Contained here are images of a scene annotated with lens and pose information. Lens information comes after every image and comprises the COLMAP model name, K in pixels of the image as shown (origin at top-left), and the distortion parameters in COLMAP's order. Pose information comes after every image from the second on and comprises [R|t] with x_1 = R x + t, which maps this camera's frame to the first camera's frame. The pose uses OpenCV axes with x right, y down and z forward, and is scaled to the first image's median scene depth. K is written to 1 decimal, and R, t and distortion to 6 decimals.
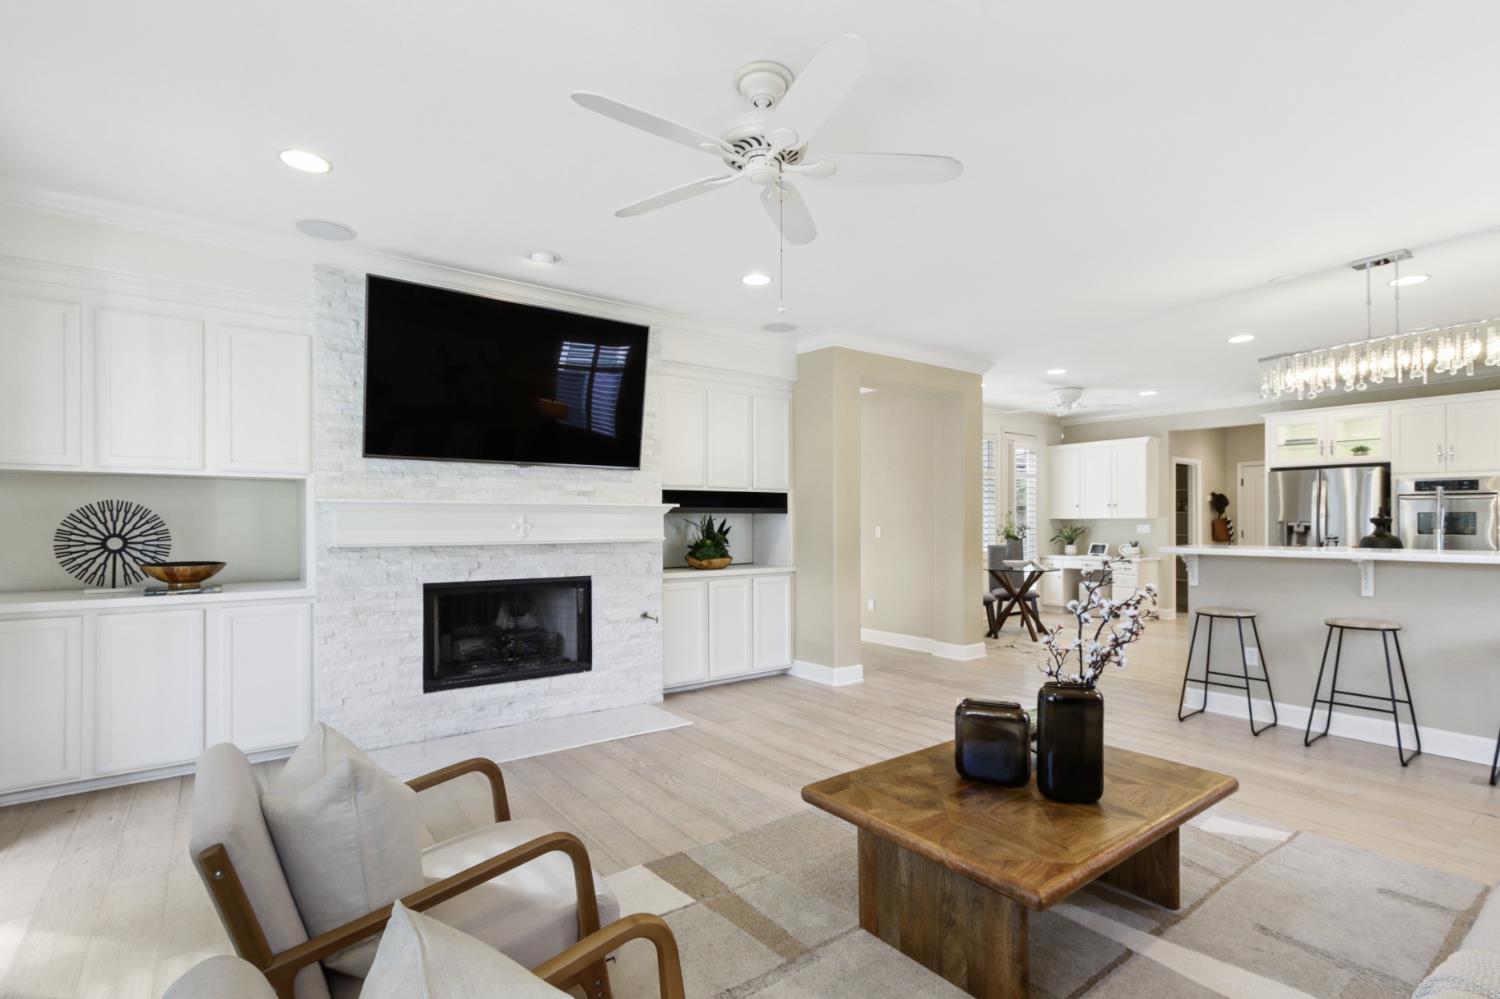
lens RADIAL K [[702.3, 0, 735.1], [0, 702.3, 502.1], [0, 0, 1]] dist [-0.001025, 0.000729]
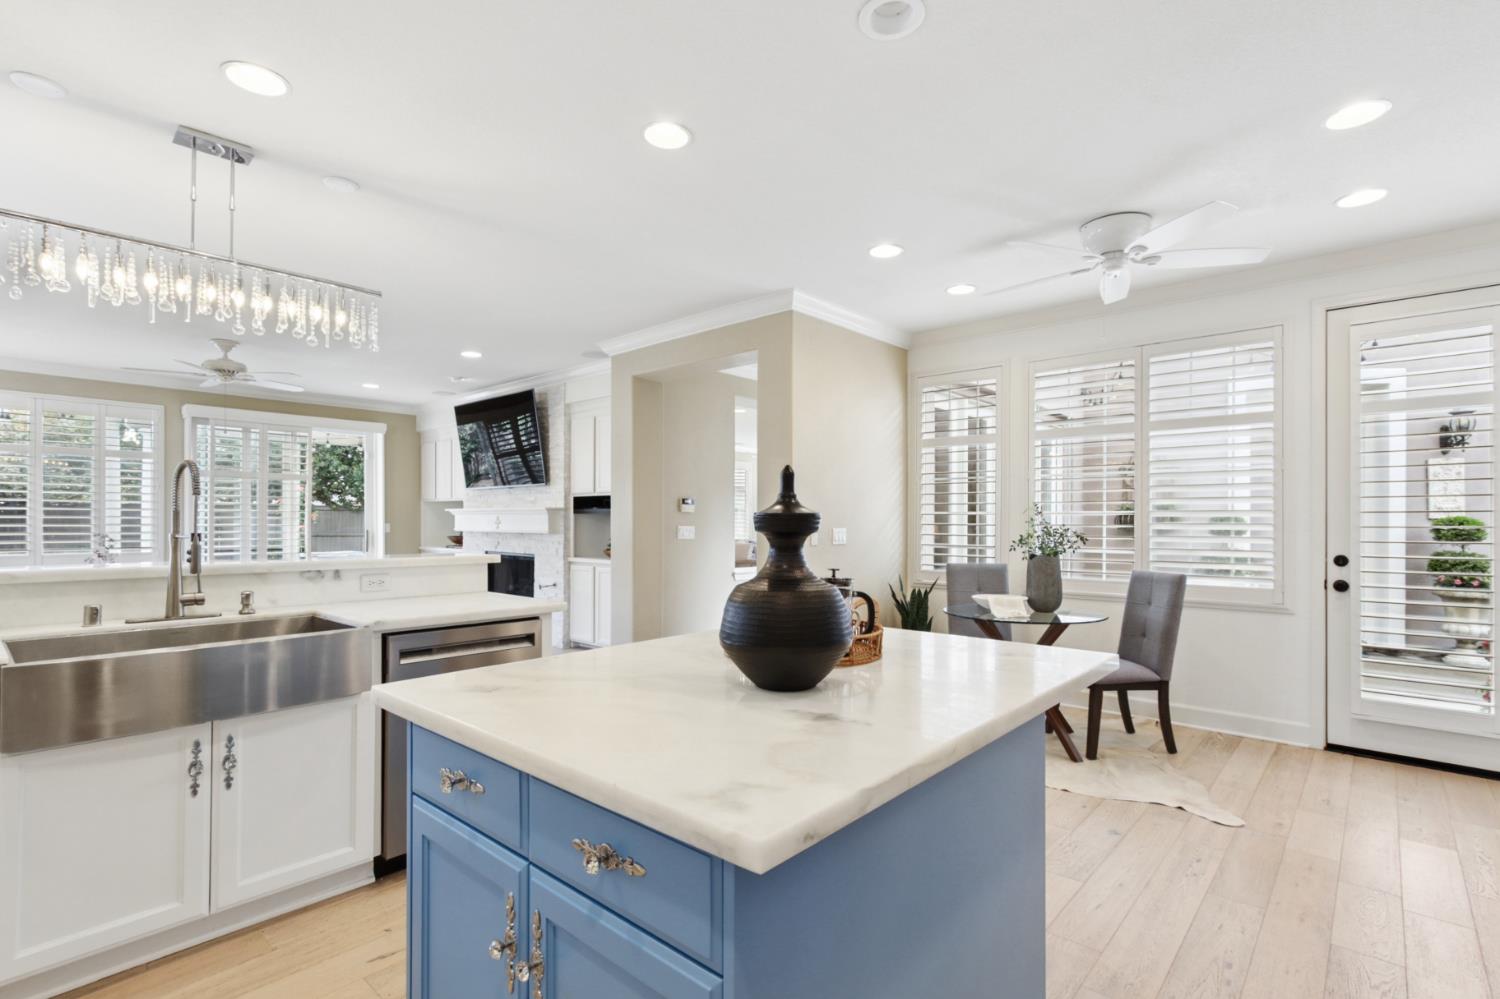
lens RADIAL K [[707.8, 0, 753.1], [0, 707.8, 518.2], [0, 0, 1]] dist [-0.002061, 0.004309]
pose [[0.201749, -0.003917, -0.979429, 0.756324], [0.019599, 0.999808, 0.000038, 0.017477], [0.979241, -0.019203, 0.201787, 0.599026]]
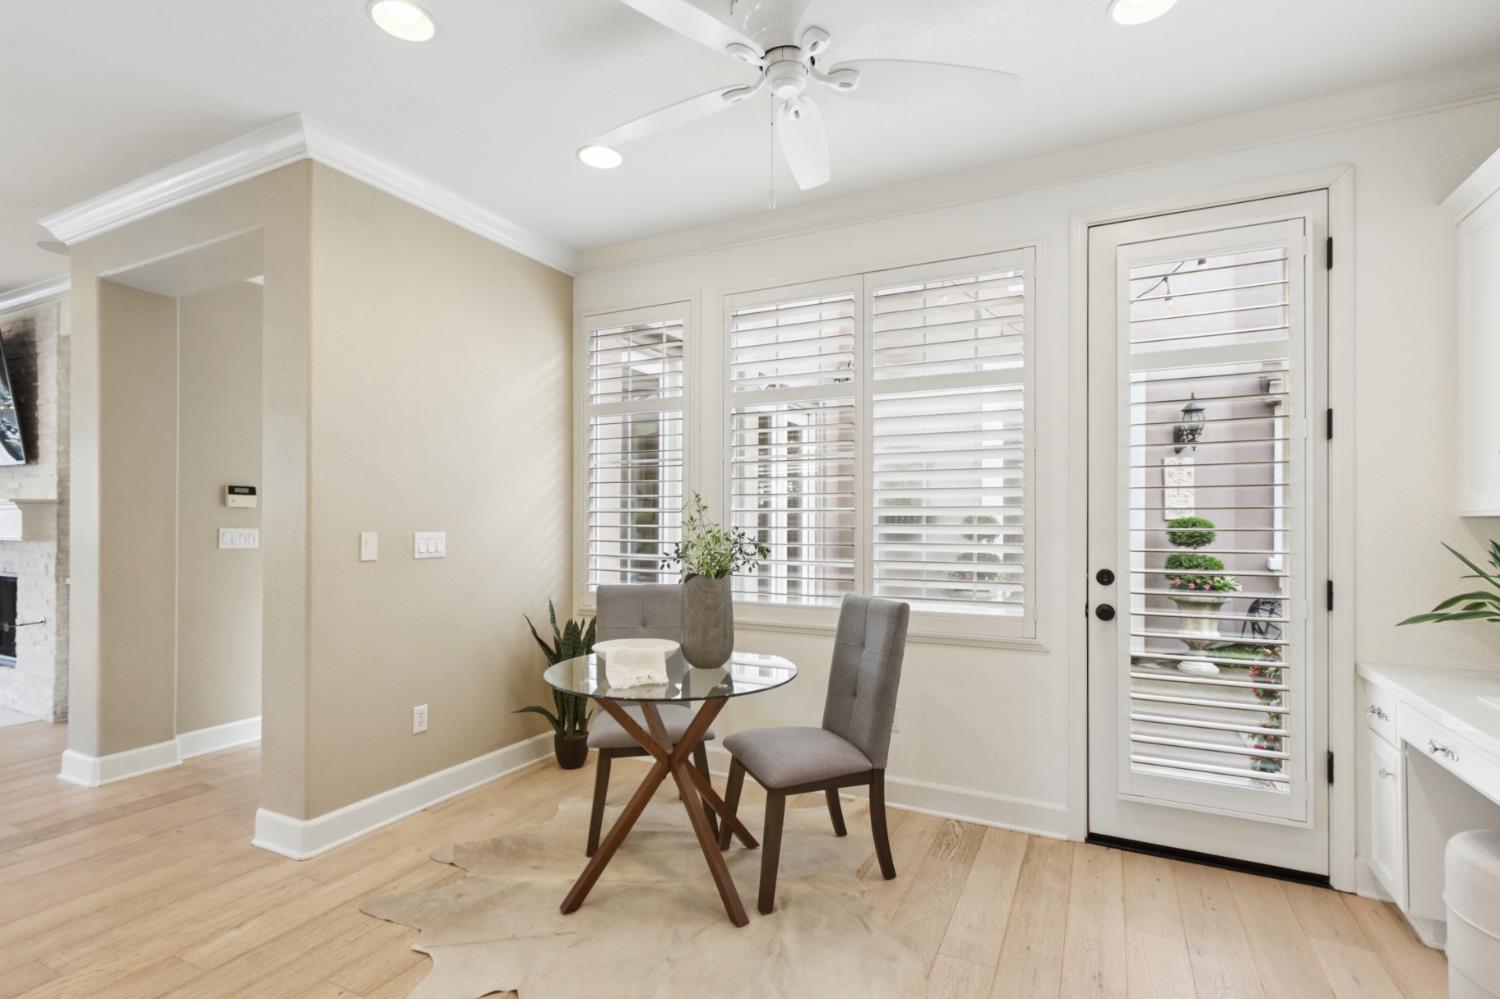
lens RADIAL K [[714.5, 0, 750.1], [0, 714.5, 517.7], [0, 0, 1]] dist [0.001460, 0.001274]
pose [[0.451783, -0.004754, -0.892115, 0.612500], [0.016767, 0.999854, 0.003163, 0.021007], [0.891970, -0.016387, 0.451797, 0.759333]]
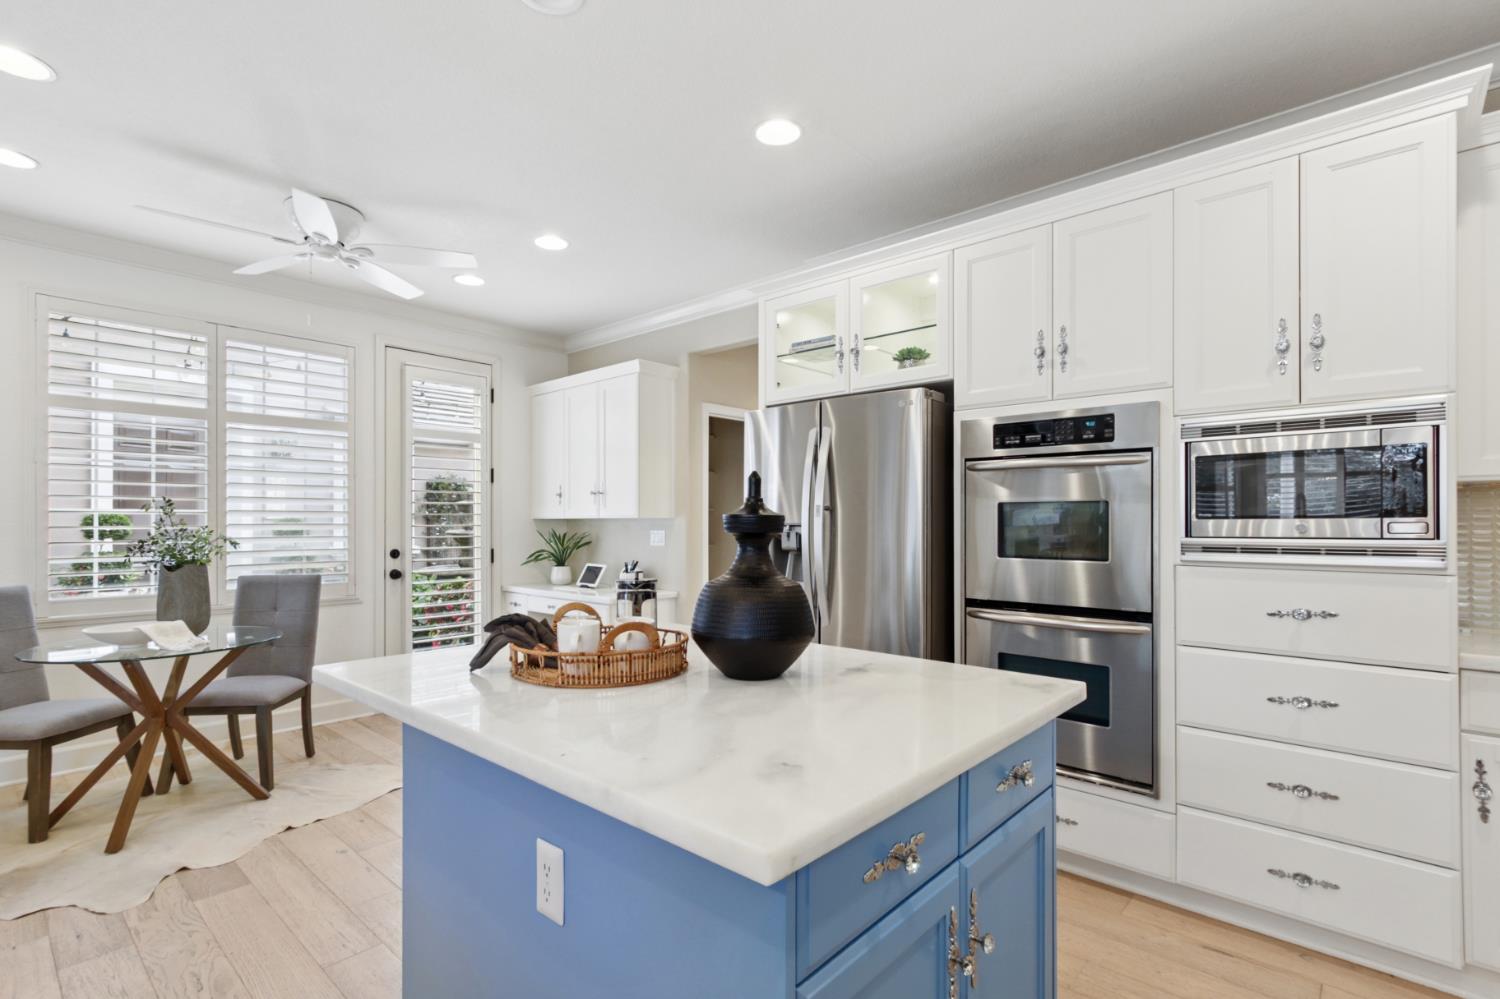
lens RADIAL K [[714.5, 0, 750.1], [0, 714.5, 517.7], [0, 0, 1]] dist [0.001460, 0.001274]
pose [[0.980509, -0.000960, 0.196472, 0.558660], [-0.002344, 0.999860, 0.016583, 0.014111], [-0.196461, -0.016720, 0.980369, 0.461360]]
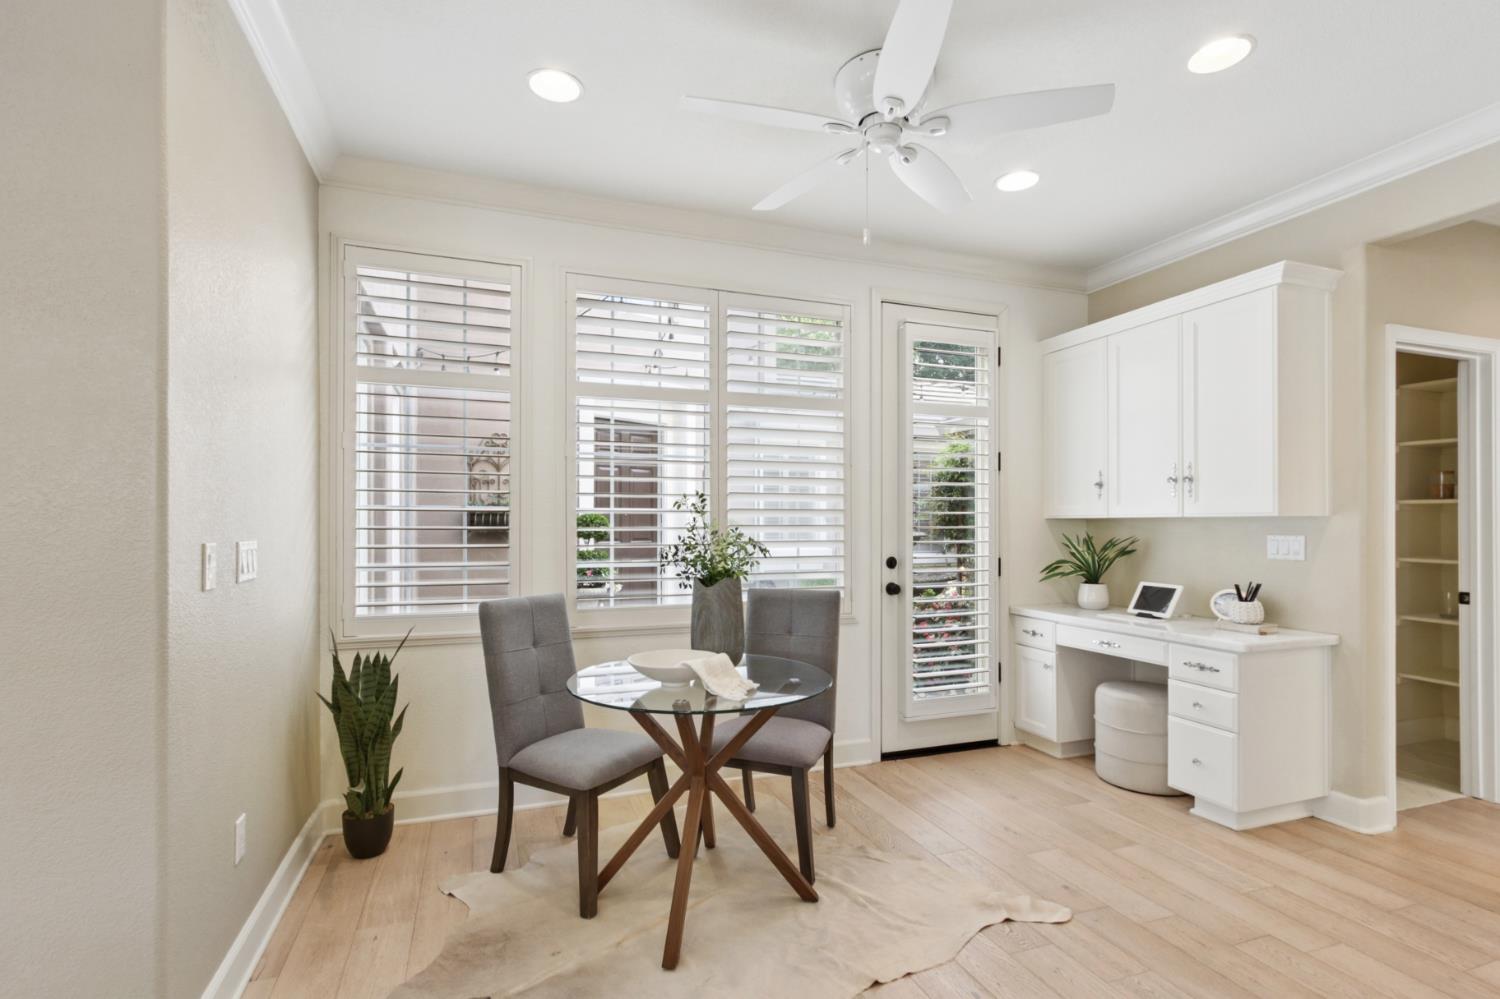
lens RADIAL K [[713.6, 0, 743.7], [0, 713.6, 523.3], [0, 0, 1]] dist [0.000695, 0.000411]
pose [[0.959200, -0.001951, -0.282721, 0.438165], [0.008330, 0.999737, 0.021361, 0.017369], [0.282605, -0.022845, 0.958964, 0.606366]]
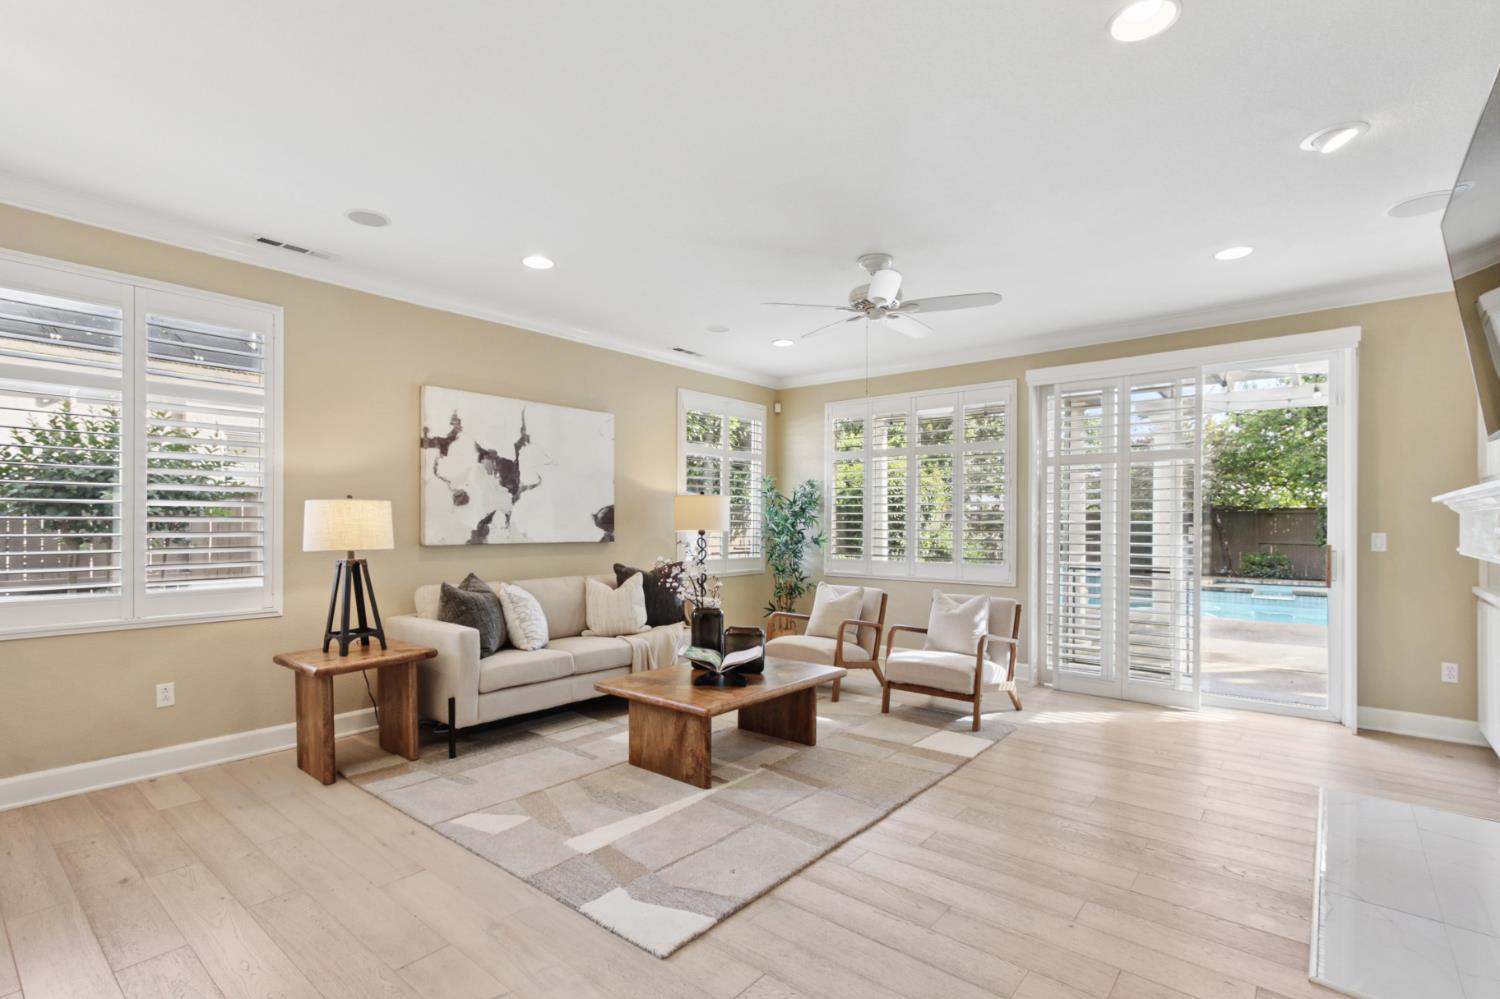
lens RADIAL K [[707.8, 0, 753.1], [0, 707.8, 518.2], [0, 0, 1]] dist [-0.002061, 0.004309]
pose [[-0.969582, -0.004734, -0.244722, 0.189034], [0.002386, 0.999583, -0.028792, 0.016883], [0.244756, -0.028500, -0.969166, 0.654358]]
